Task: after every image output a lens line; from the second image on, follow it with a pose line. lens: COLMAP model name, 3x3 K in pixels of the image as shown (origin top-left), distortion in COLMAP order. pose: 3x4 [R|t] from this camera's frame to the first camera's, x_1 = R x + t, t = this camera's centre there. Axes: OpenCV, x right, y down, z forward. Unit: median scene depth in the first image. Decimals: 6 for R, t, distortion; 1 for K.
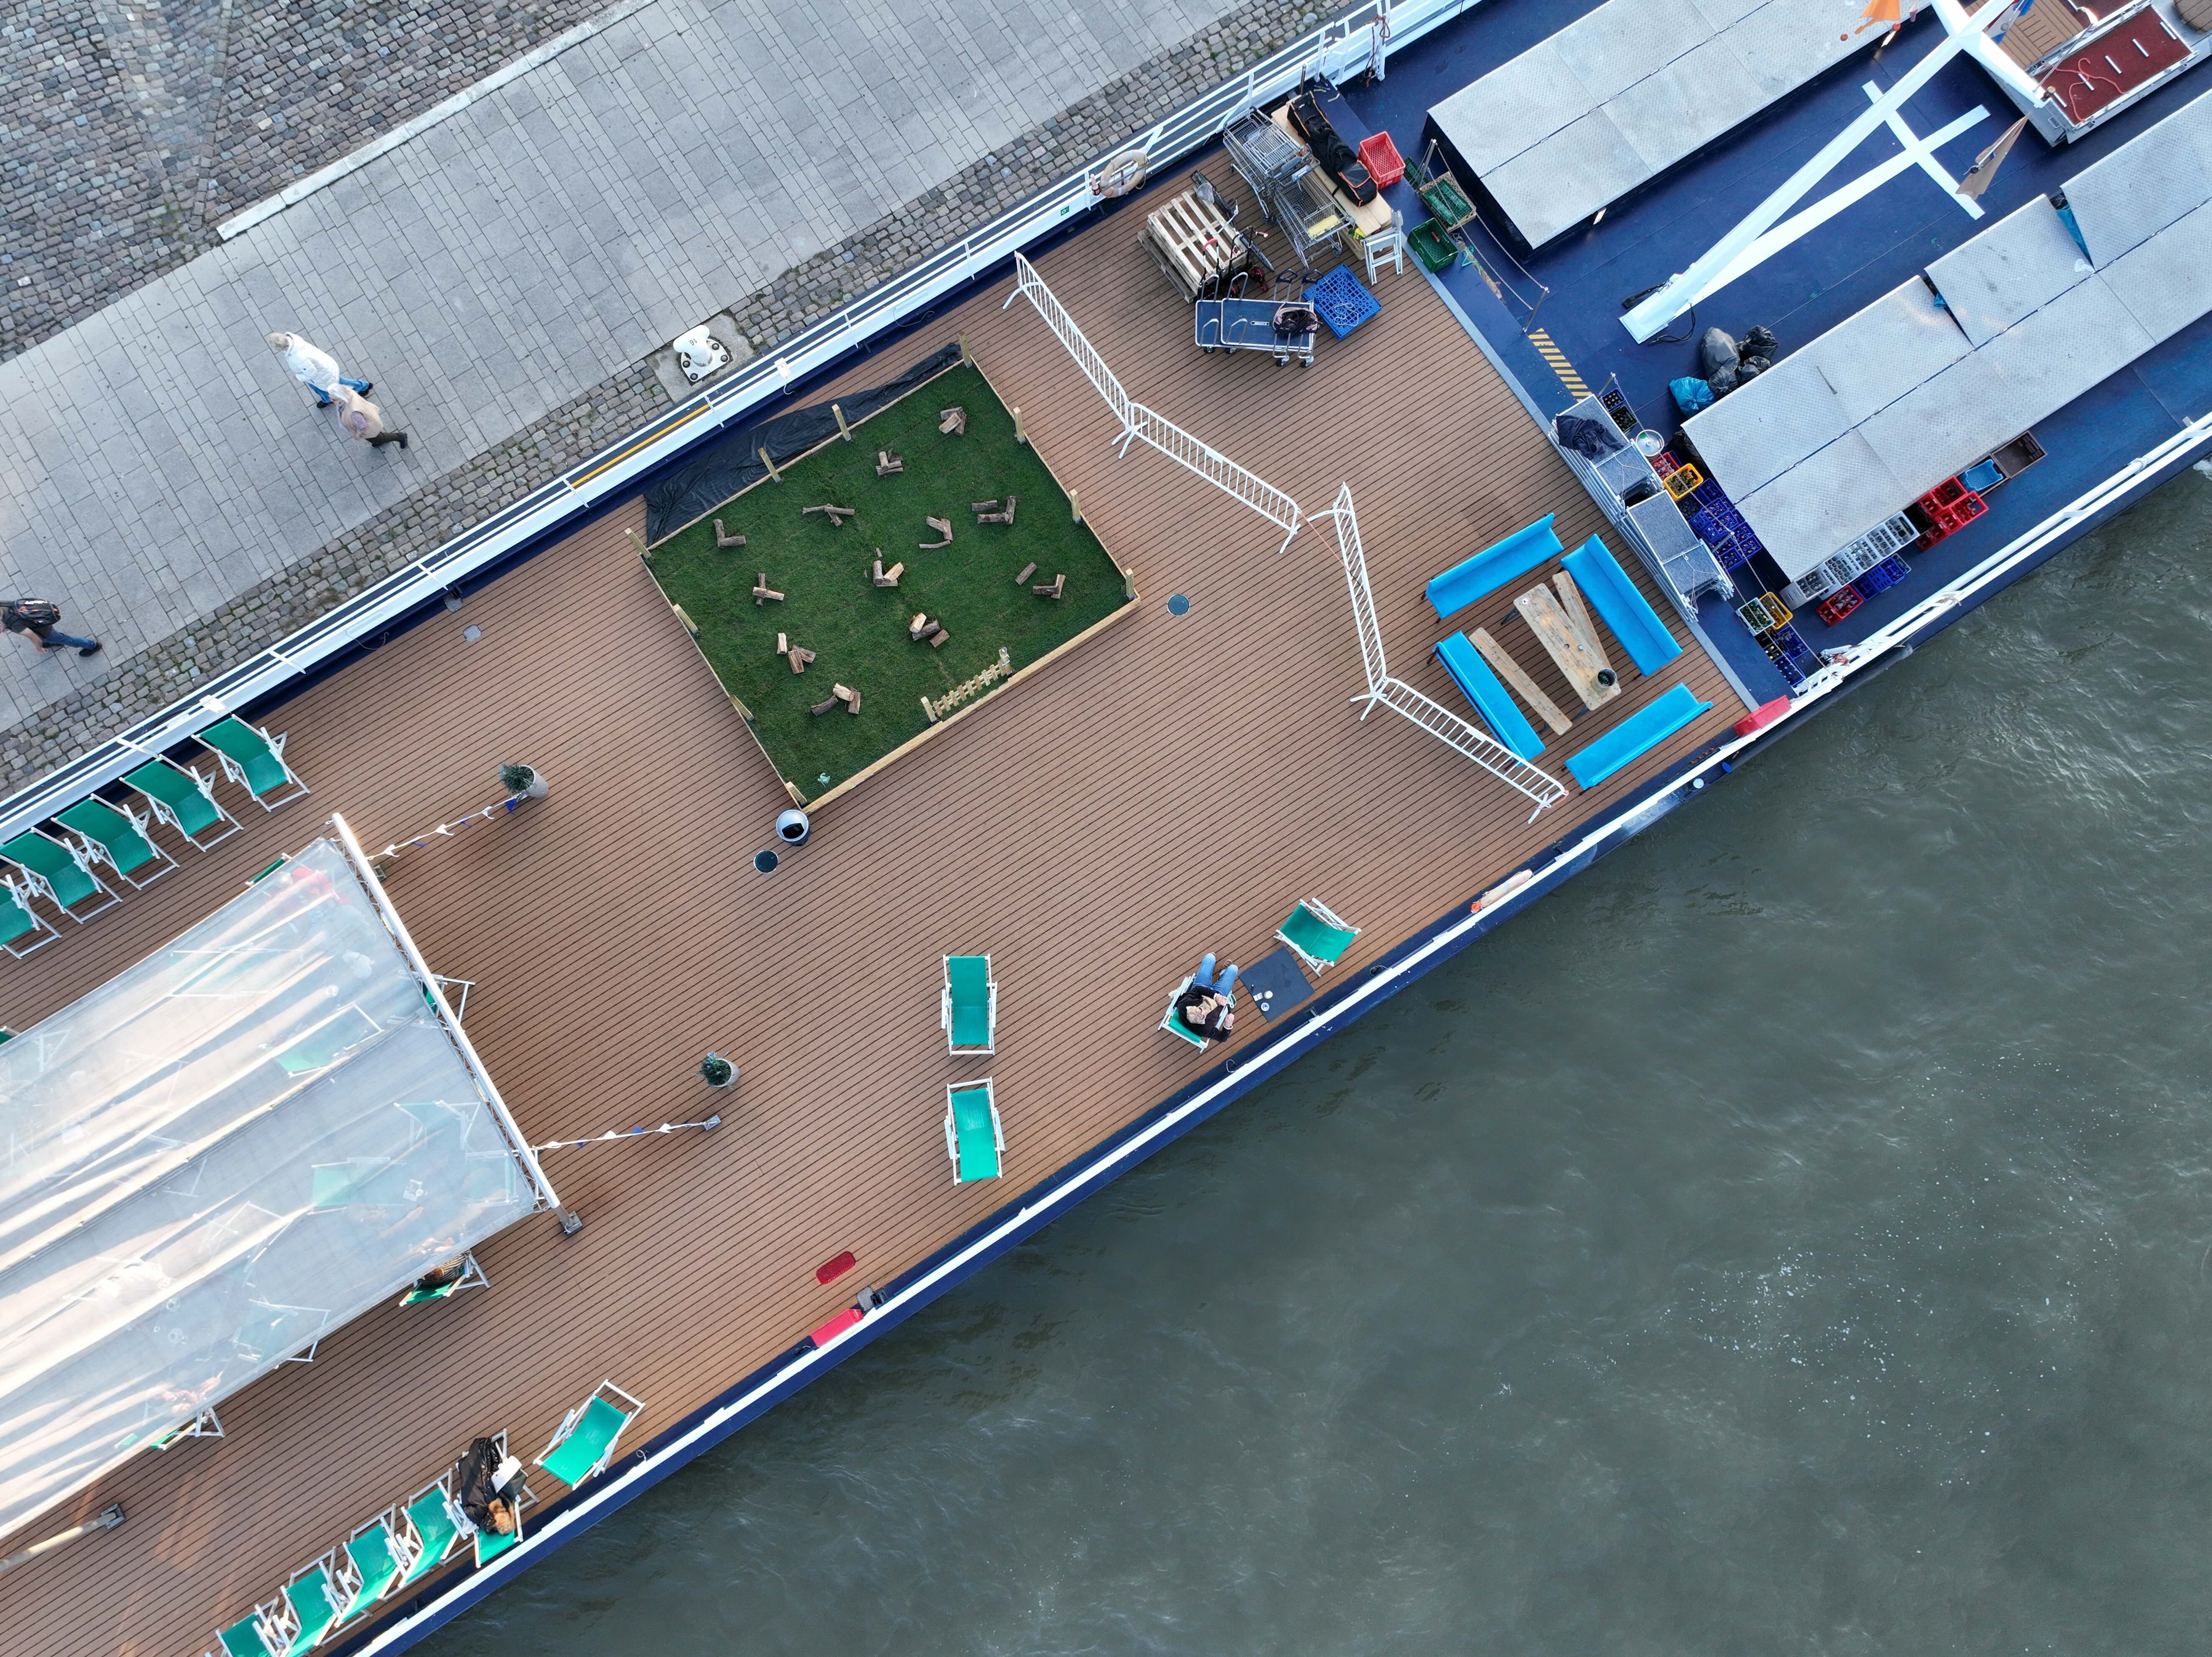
lens RADIAL K [[1756.1, 0, 1103.4], [0, 1756.1, 829.2], [0, 0, 1]] dist [0.010825, 0.002222]
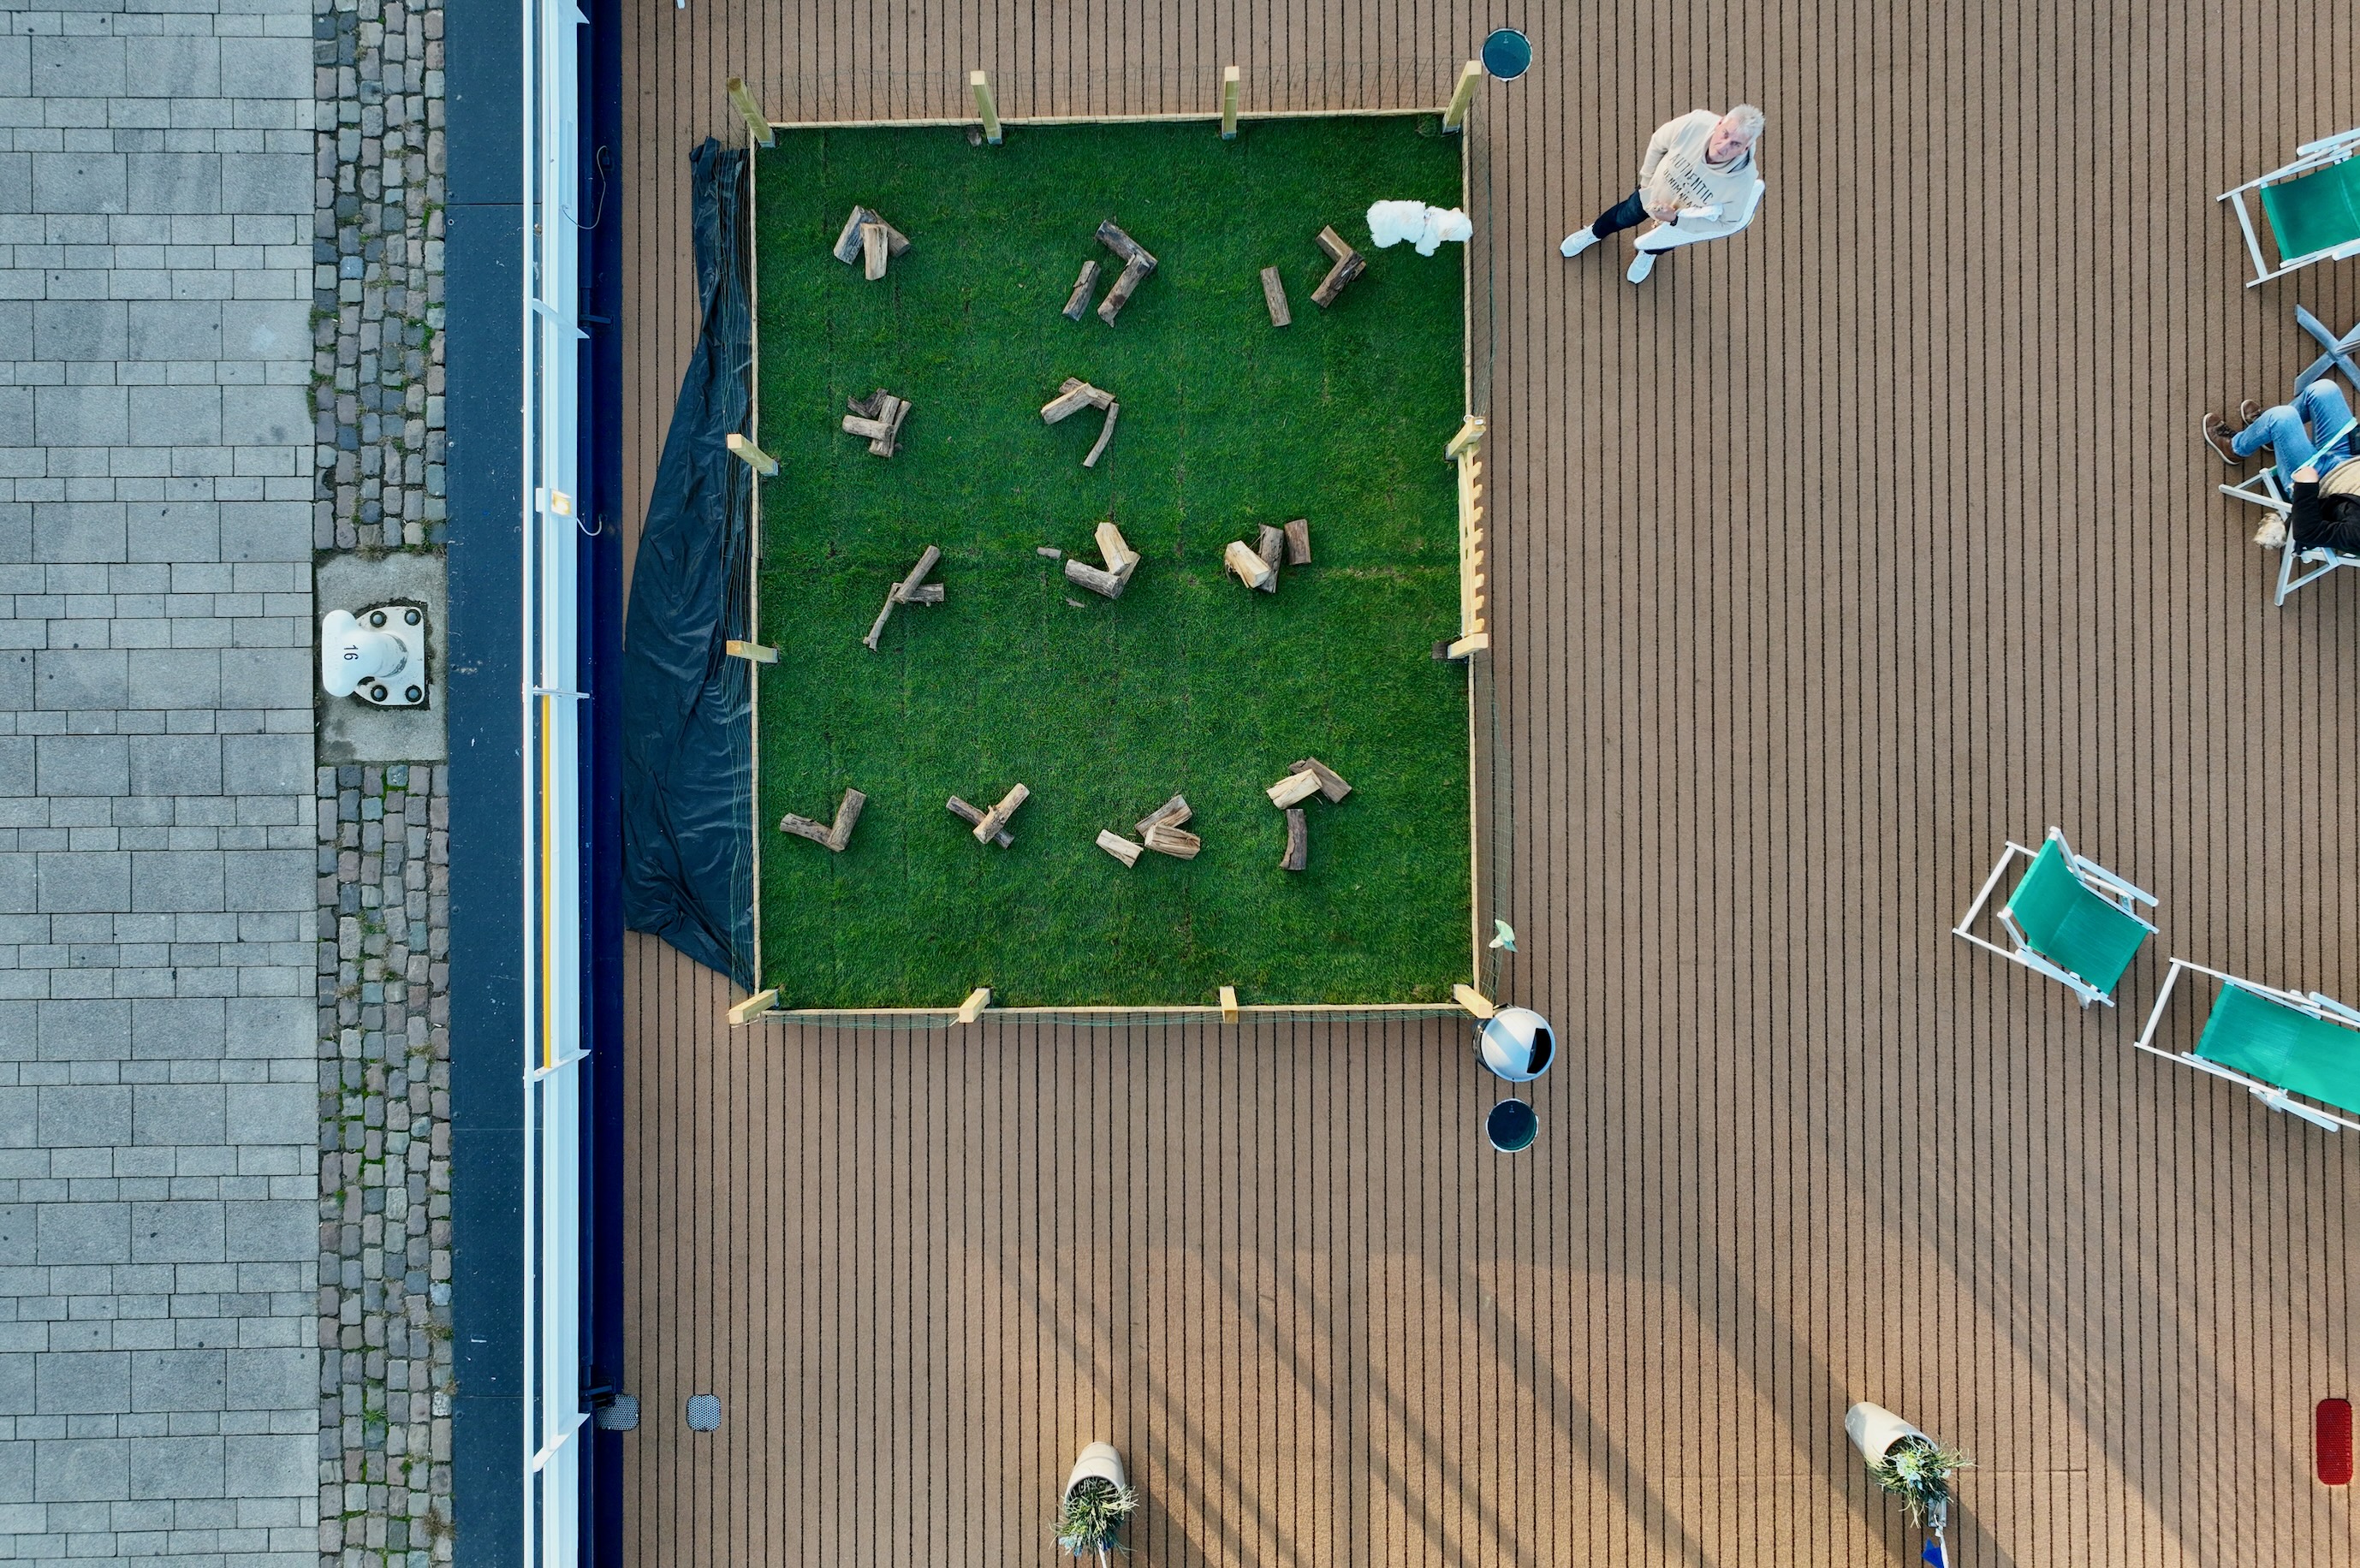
lens RADIAL K [[1847.7, 0, 1179.9], [0, 1847.7, 778.7], [0, 0, 1]] dist [0.009328, 0.003137]
pose [[0.538219, -0.842702, 0.013194, -0.162181], [0.826003, 0.530534, 0.190400, -0.186206], [-0.167450, -0.091578, 0.981618, 0.527773]]
